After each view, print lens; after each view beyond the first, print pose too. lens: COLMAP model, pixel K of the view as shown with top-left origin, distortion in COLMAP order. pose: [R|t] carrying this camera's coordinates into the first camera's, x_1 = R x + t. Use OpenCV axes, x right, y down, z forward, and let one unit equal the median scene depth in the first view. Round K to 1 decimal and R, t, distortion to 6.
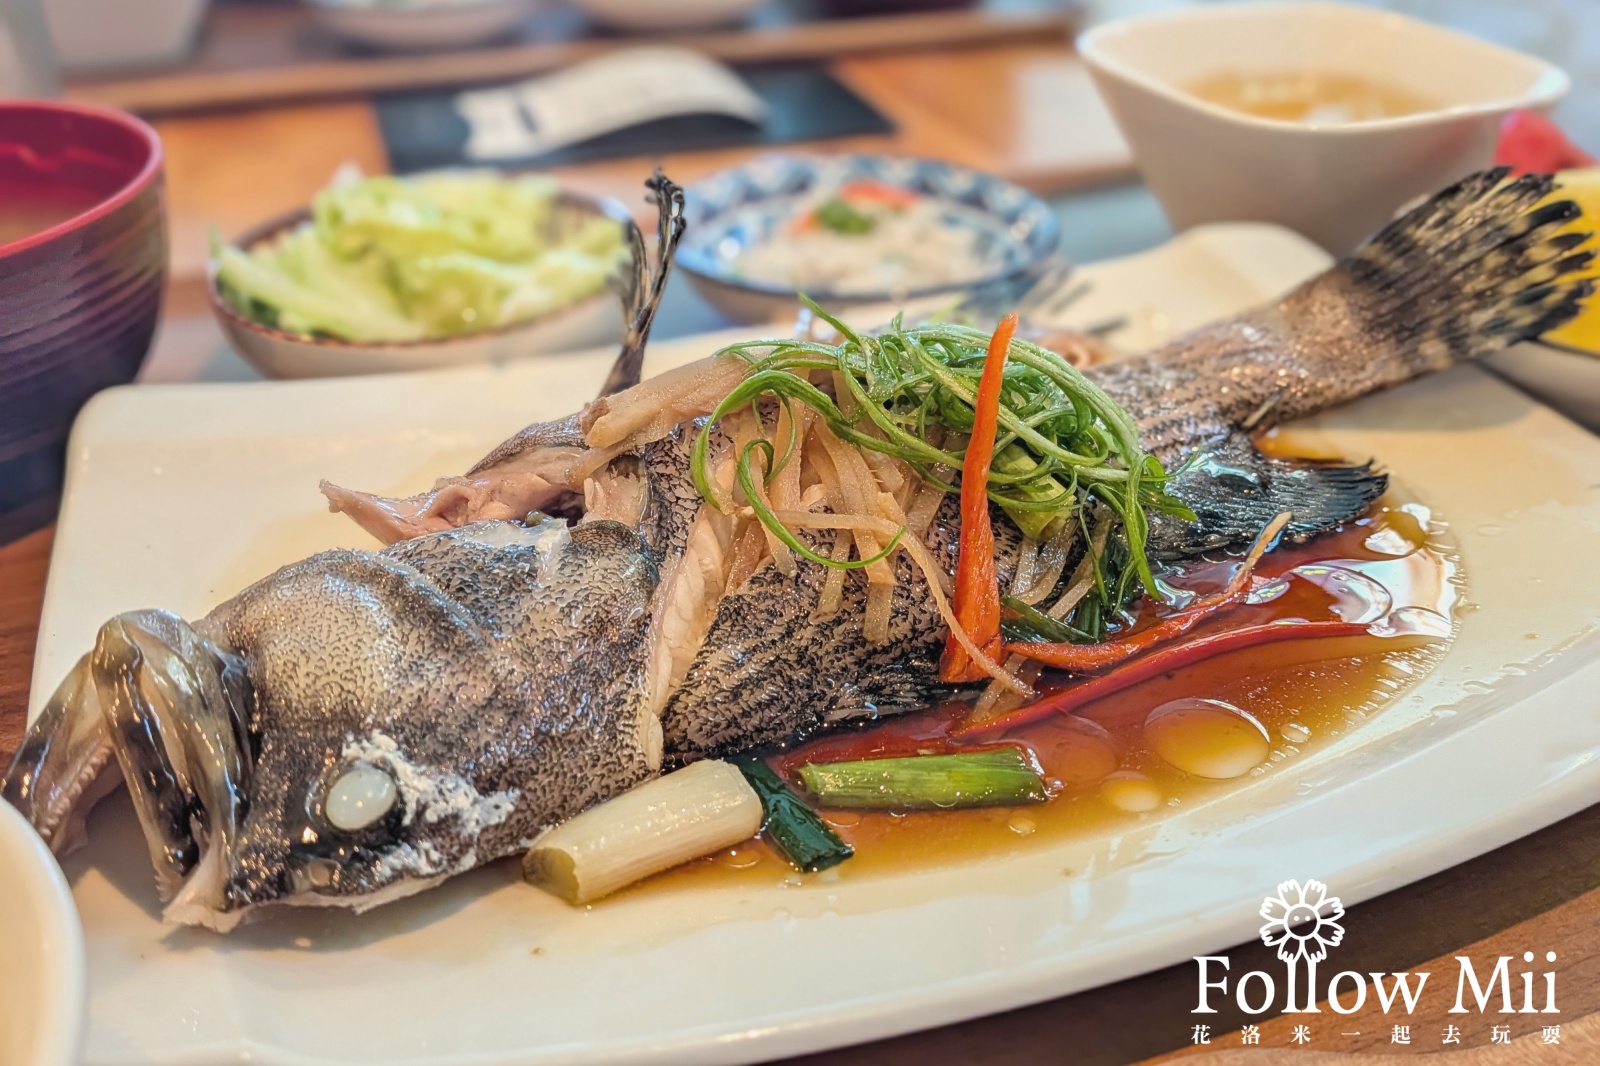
lens RADIAL K [[1591.9, 0, 805.8], [0, 1591.9, 503.1], [0, 0, 1]] dist [0.095333, -0.292995]
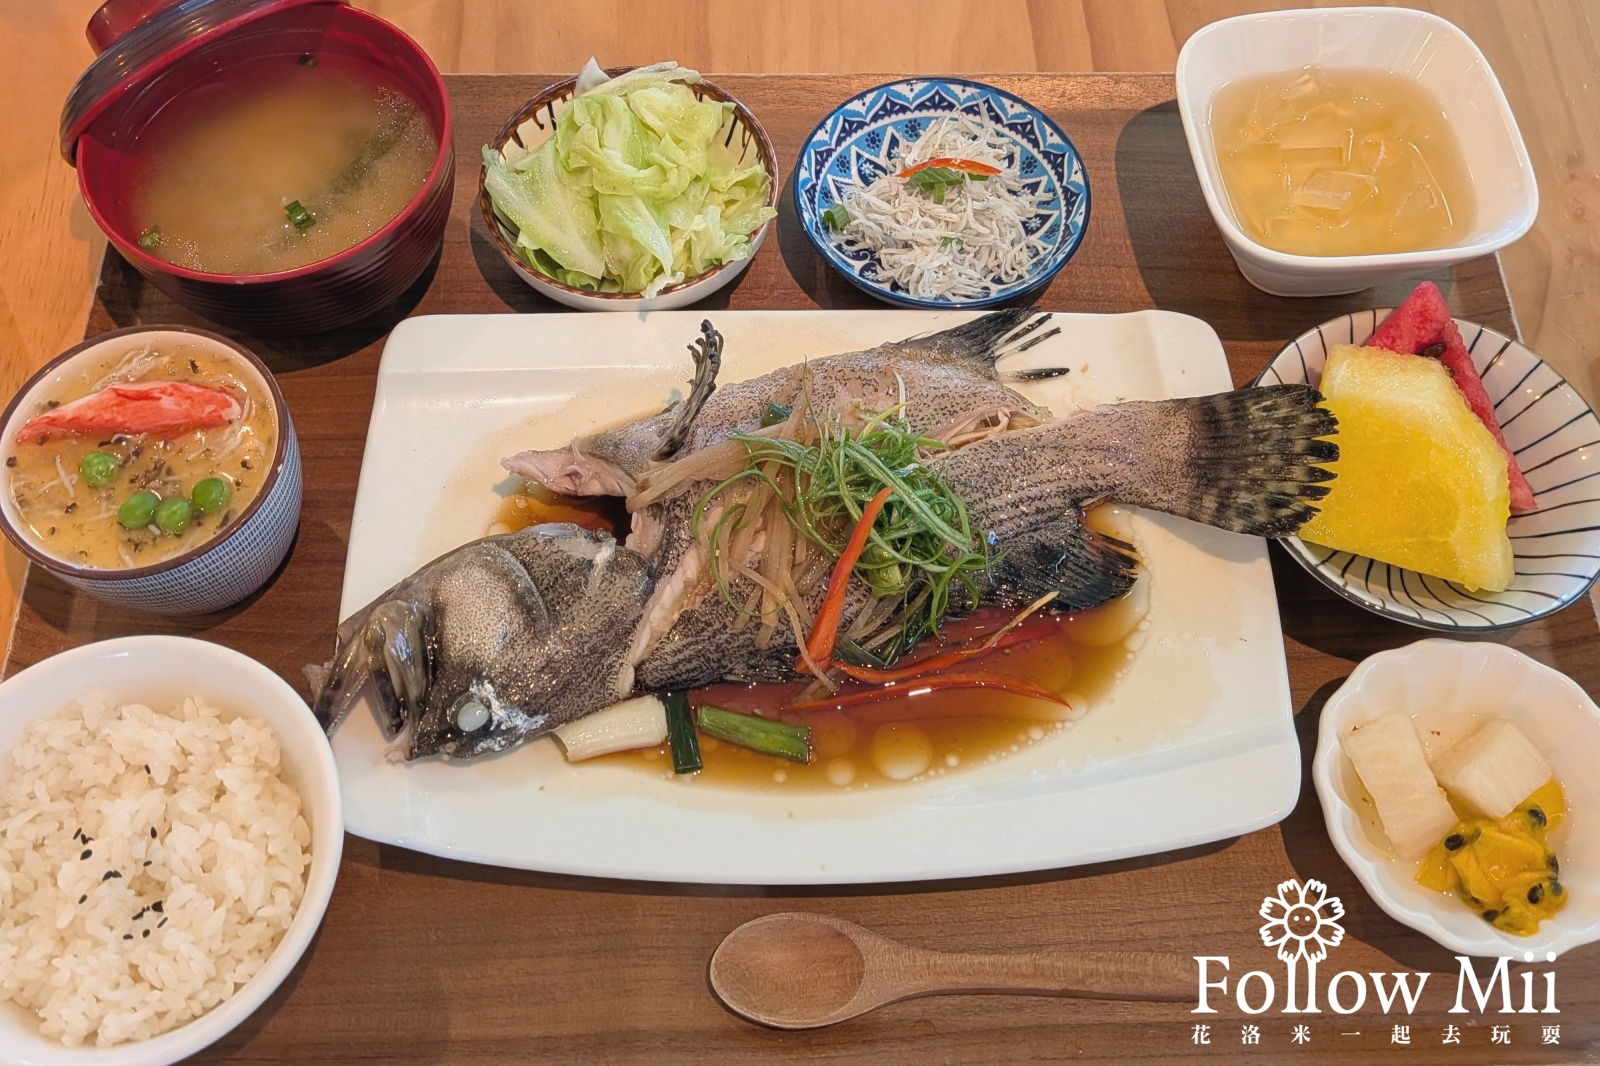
lens RADIAL K [[1597.4, 0, 795.9], [0, 1597.4, 598.2], [0, 0, 1]] dist [0.111326, -0.330041]
pose [[0.946479, 0.297312, -0.125630, 0.302890], [-0.180215, 0.809699, 0.558489, -1.018108], [0.267768, -0.505958, 0.819943, -0.502756]]
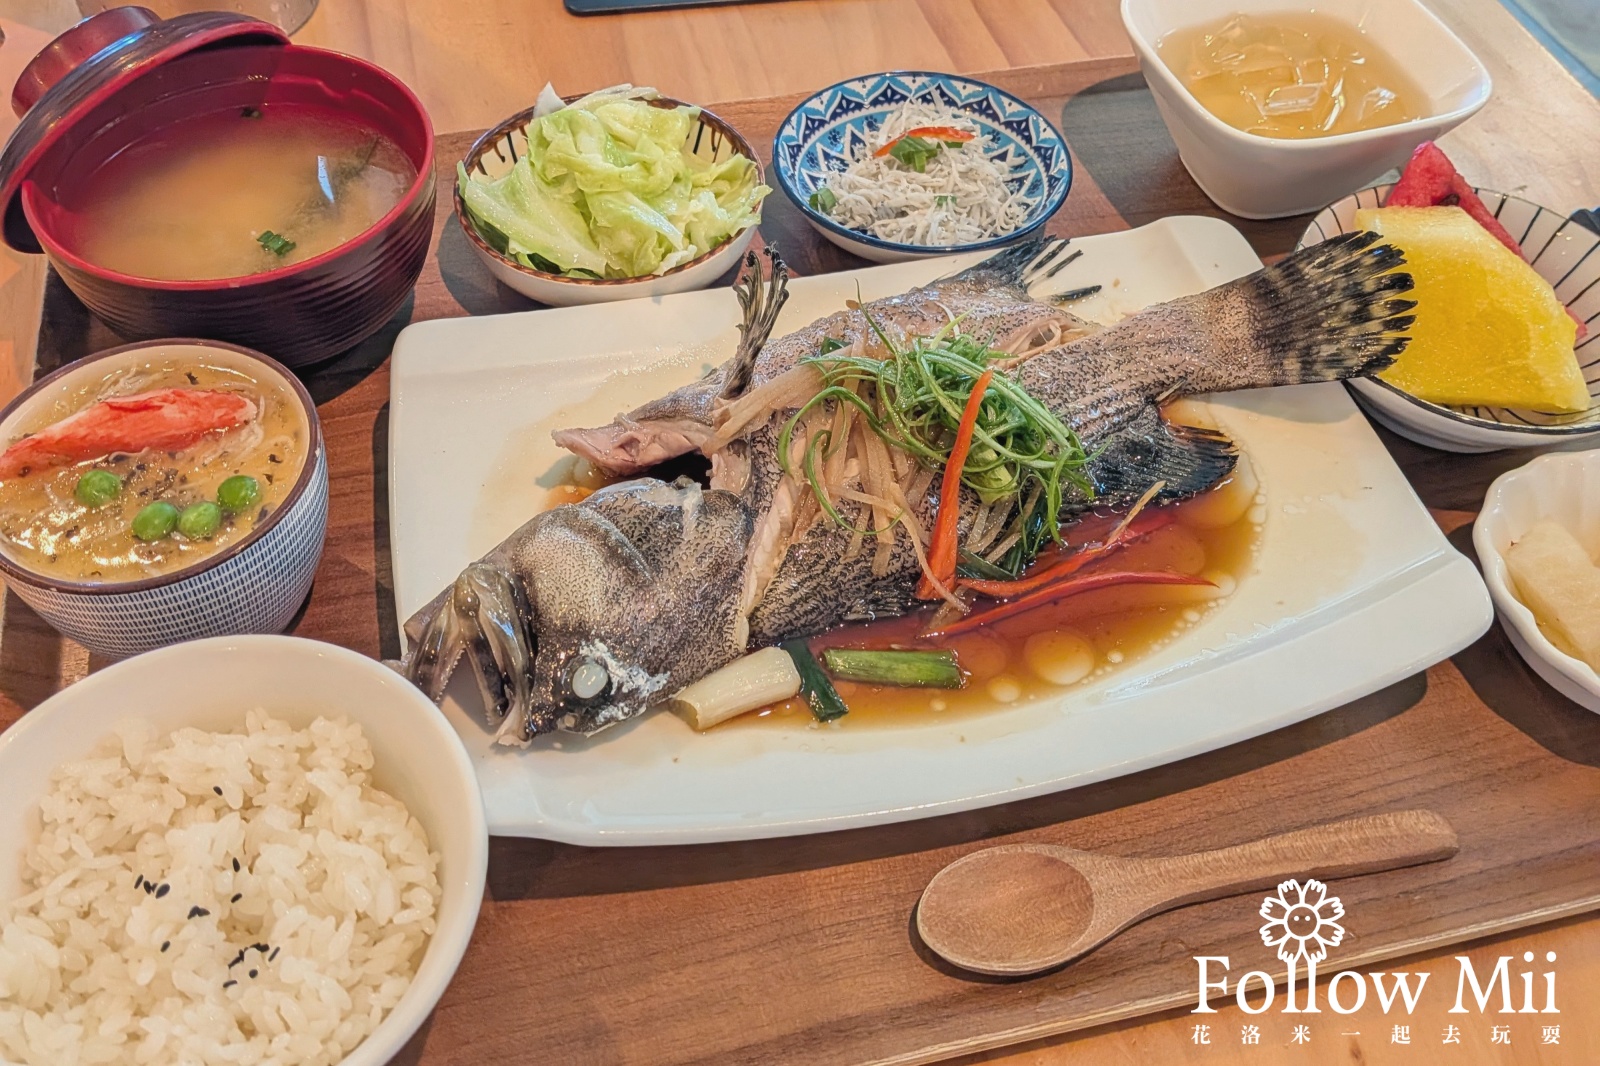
lens RADIAL K [[1591.9, 0, 805.8], [0, 1591.9, 503.1], [0, 0, 1]] dist [0.095333, -0.292995]
pose [[0.994158, 0.101089, -0.037831, 0.023517], [-0.084363, 0.946373, 0.311867, -0.502710], [0.067329, -0.306854, 0.949372, -0.578501]]
